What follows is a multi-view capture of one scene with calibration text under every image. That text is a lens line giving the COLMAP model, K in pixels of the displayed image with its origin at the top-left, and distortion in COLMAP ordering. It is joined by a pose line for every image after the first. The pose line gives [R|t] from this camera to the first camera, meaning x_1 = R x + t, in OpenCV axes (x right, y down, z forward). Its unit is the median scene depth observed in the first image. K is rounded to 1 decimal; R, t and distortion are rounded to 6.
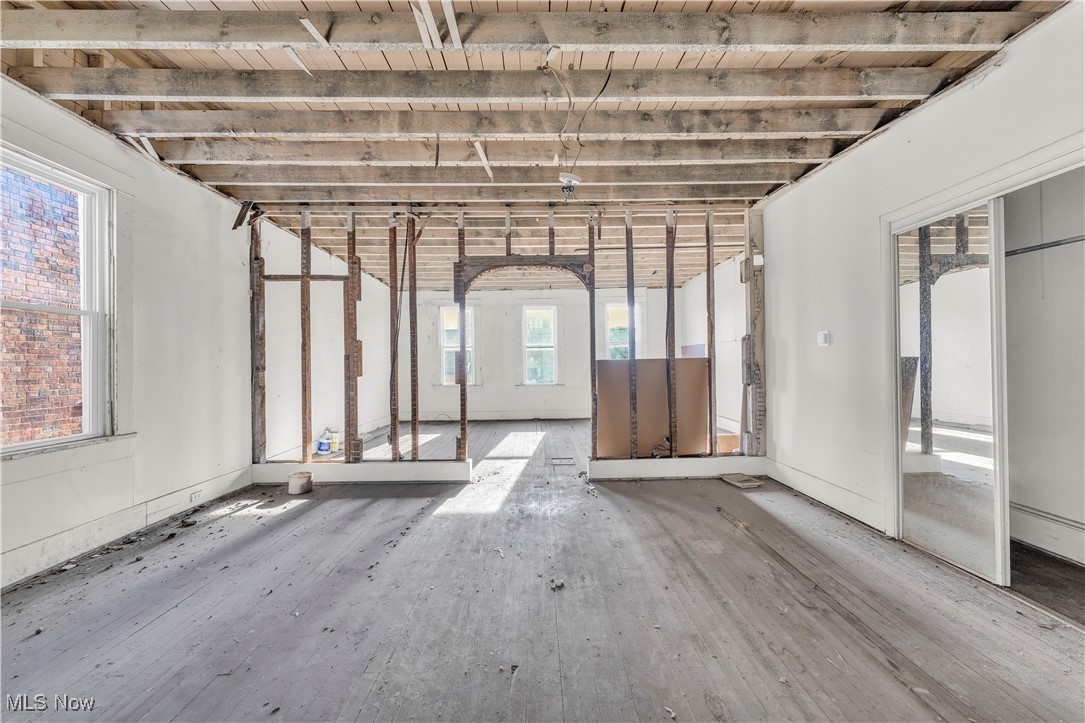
lens RADIAL K [[439.5, 0, 539.6], [0, 439.5, 361.5], [0, 0, 1]] dist [-0.001246, -0.000289]
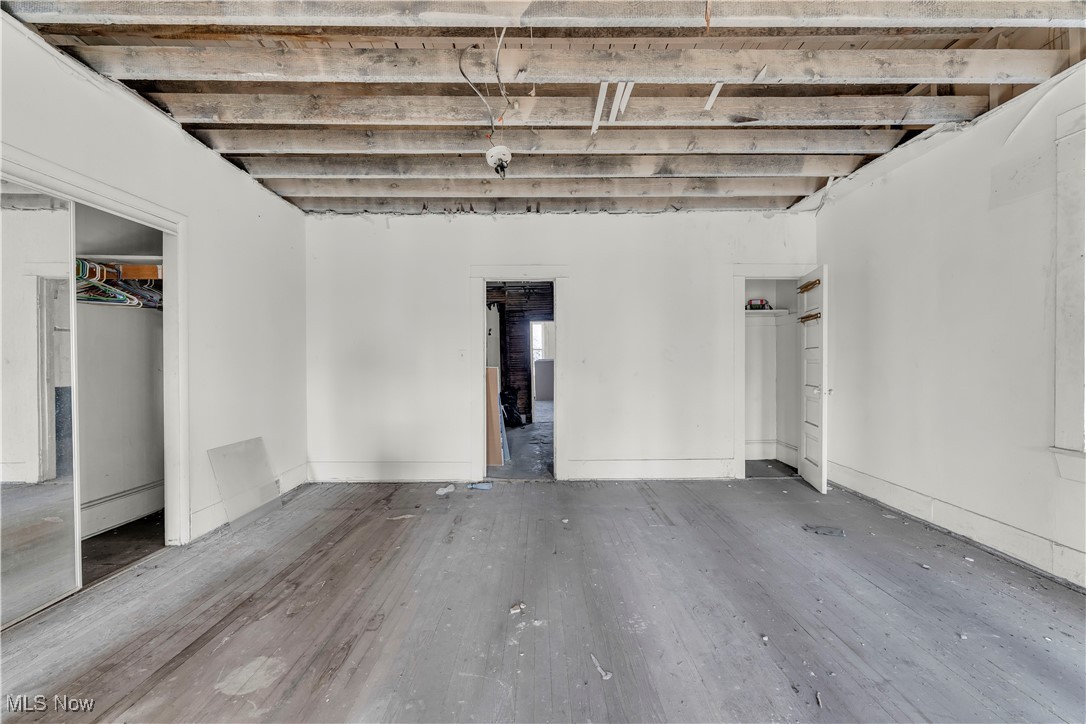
lens RADIAL K [[439.9, 0, 541.1], [0, 439.9, 360.4], [0, 0, 1]] dist [-0.001246, -0.000289]
pose [[-0.999938, 0.010096, 0.004665, -0.013343], [0.010087, 0.999947, -0.001993, 0.000355], [-0.004684, -0.001945, -0.999987, 1.666269]]
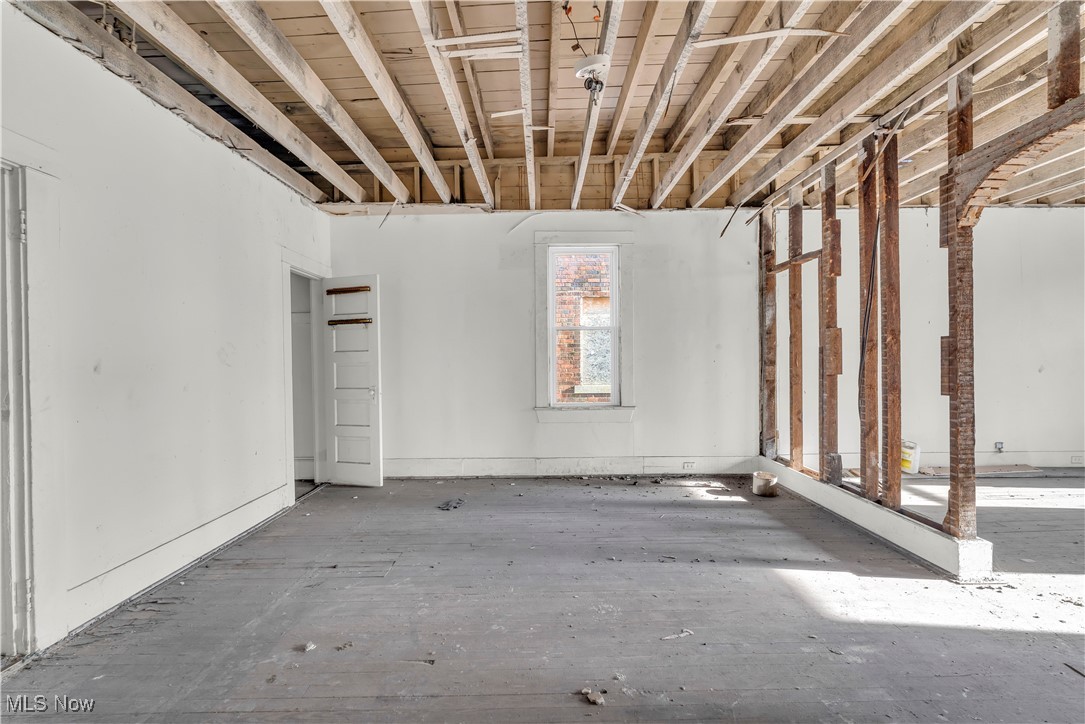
lens RADIAL K [[439.5, 0, 541.4], [0, 439.5, 362.6], [0, 0, 1]] dist [-0.001246, -0.000289]
pose [[-0.009343, 0.012093, -0.999883, 0.612712], [0.014194, 0.999828, 0.011959, -0.005643], [0.999856, -0.014081, -0.009513, 0.816971]]
